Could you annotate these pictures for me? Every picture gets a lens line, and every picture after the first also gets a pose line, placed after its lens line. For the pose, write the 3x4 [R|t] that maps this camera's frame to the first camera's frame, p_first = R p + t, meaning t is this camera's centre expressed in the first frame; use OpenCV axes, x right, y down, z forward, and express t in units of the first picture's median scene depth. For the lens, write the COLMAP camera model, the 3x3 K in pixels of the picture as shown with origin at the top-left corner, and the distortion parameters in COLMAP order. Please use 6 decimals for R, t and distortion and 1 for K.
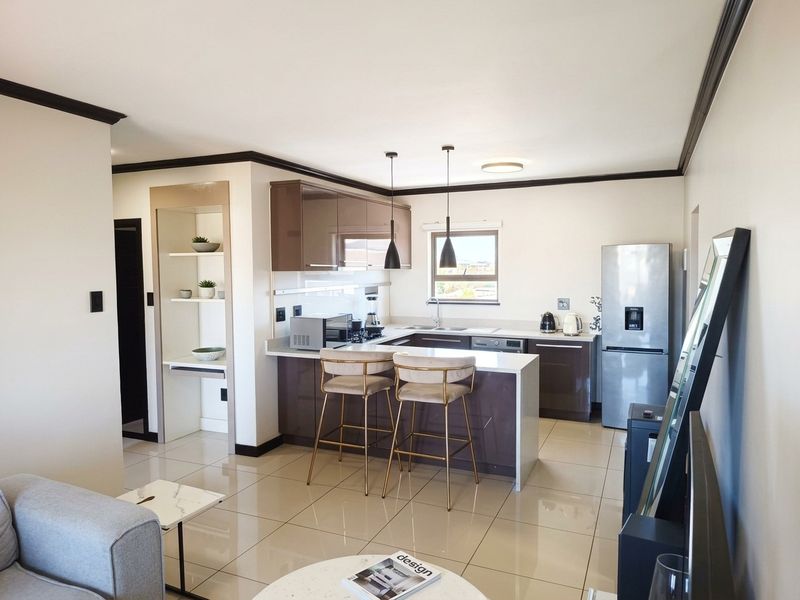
lens RADIAL K [[544.1, 0, 400.0], [0, 544.1, 300.0], [0, 0, 1]] dist [0.004442, 0.000414]
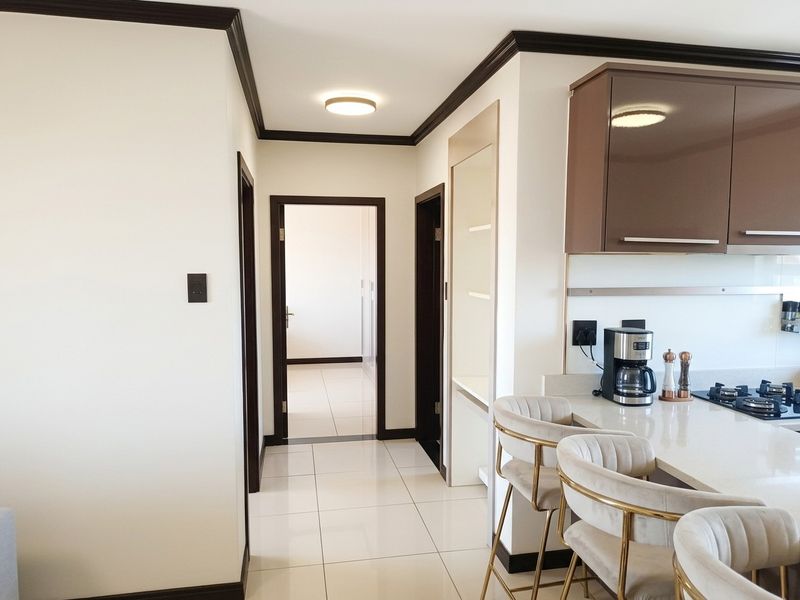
lens RADIAL K [[544.1, 0, 400.0], [0, 544.1, 300.0], [0, 0, 1]] dist [0.004442, 0.000414]
pose [[0.547737, 0.074201, -0.833354, 0.099572], [-0.059136, 0.997002, 0.049904, -0.016692], [0.834558, 0.021947, 0.550483, 0.414979]]
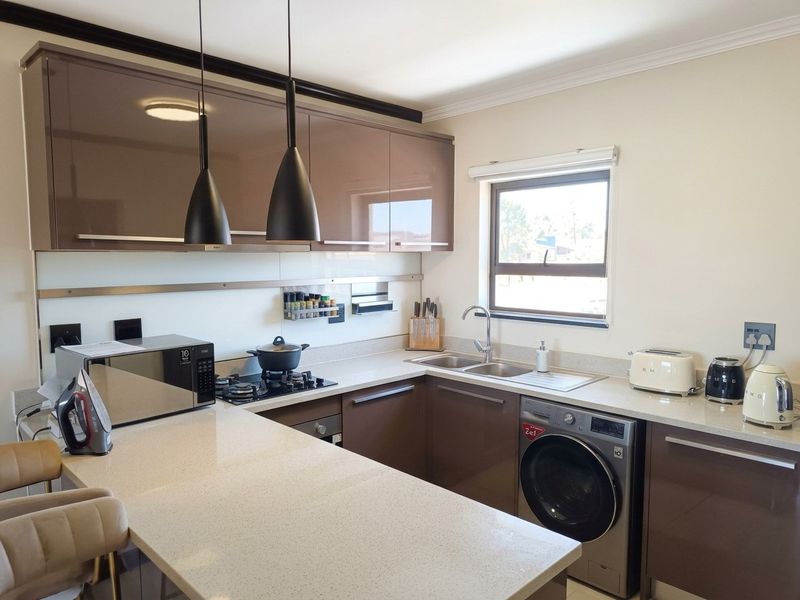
lens RADIAL K [[558.9, 0, 400.0], [0, 558.9, 300.0], [0, 0, 1]] dist [0.004531, 0.002562]
pose [[0.933424, 0.038387, -0.356717, 0.187516], [-0.029485, 0.999104, 0.030361, -0.024530], [0.357563, -0.017822, 0.933719, 0.481601]]
